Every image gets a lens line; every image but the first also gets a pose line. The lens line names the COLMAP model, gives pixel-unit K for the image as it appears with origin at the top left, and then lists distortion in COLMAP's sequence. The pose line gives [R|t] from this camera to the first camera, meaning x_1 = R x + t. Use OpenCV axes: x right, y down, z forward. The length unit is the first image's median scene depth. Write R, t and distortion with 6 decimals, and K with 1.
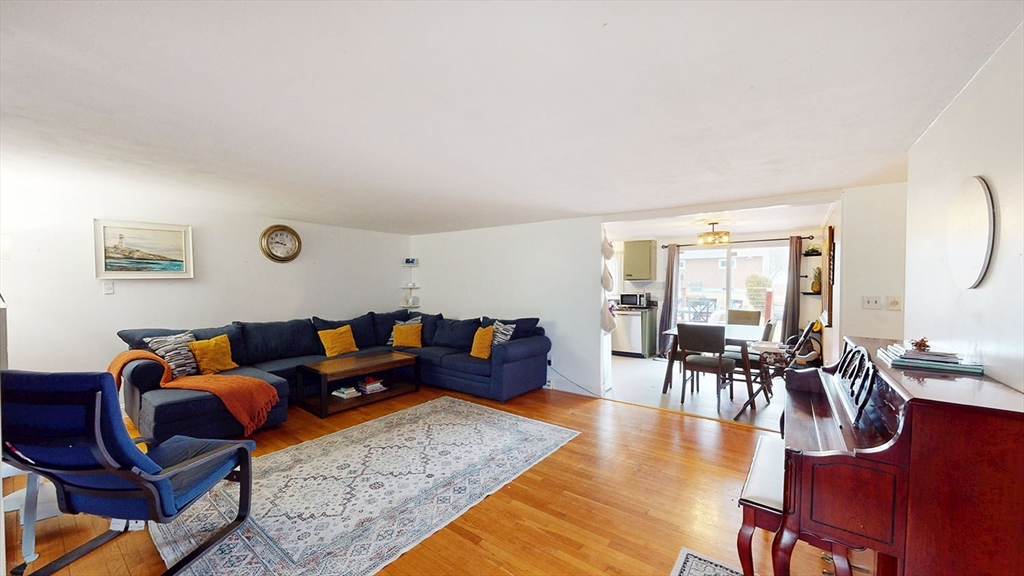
lens RADIAL K [[375.5, 0, 511.9], [0, 375.5, 290.0], [0, 0, 1]] dist [0.000288, -0.000021]
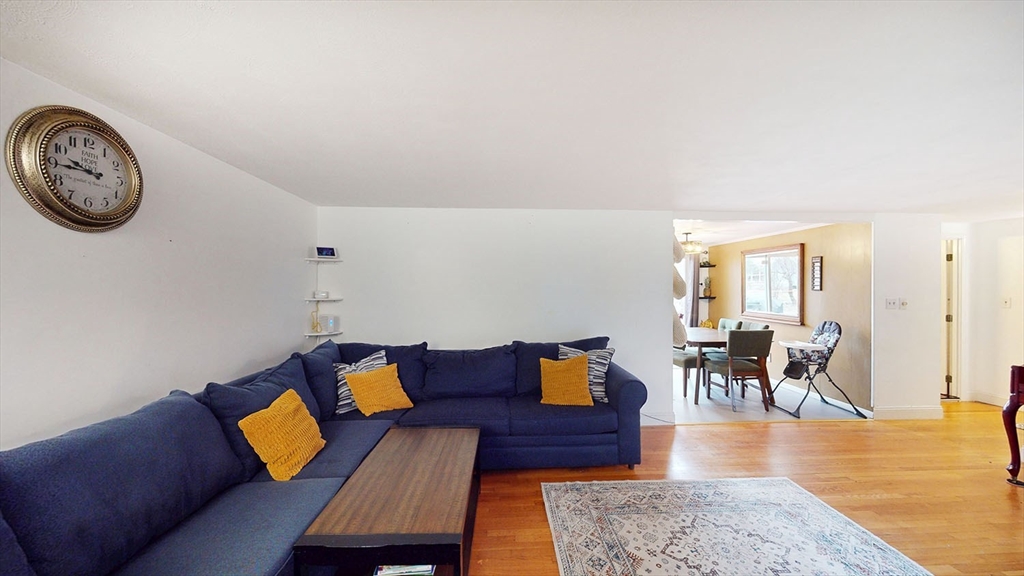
lens RADIAL K [[375.5, 0, 511.9], [0, 375.5, 290.0], [0, 0, 1]] dist [0.000288, -0.000021]
pose [[0.769556, -0.004637, 0.638563, -0.695354], [0.017402, 0.999755, -0.013712, -0.015106], [-0.638342, 0.021665, 0.769448, 0.677375]]
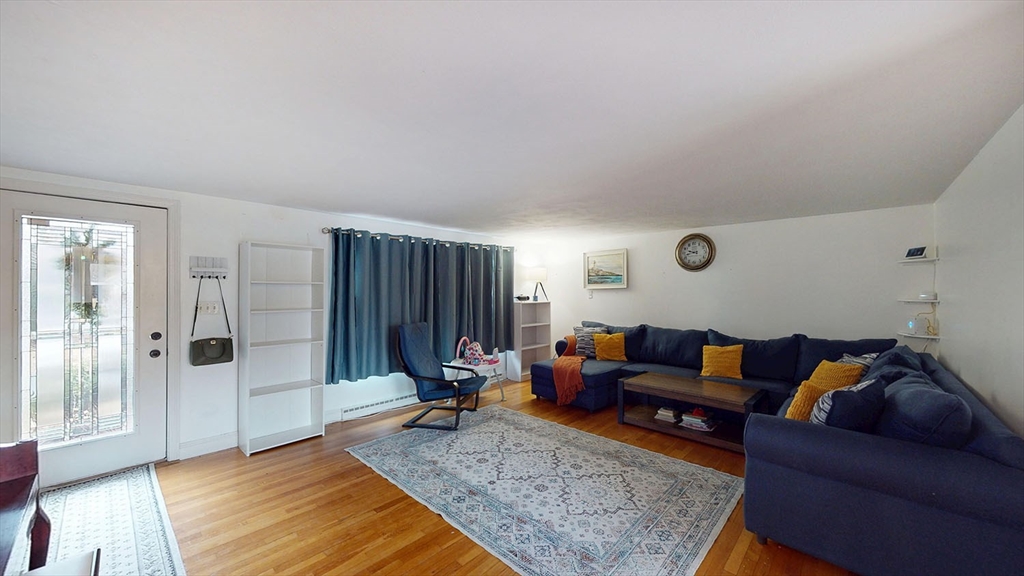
lens RADIAL K [[375.5, 0, 511.9], [0, 375.5, 290.0], [0, 0, 1]] dist [0.000288, -0.000021]
pose [[-0.103232, -0.004108, -0.994649, 0.546563], [-0.022692, 0.999741, -0.001774, -0.013917], [0.994398, 0.022387, -0.103298, 0.805228]]
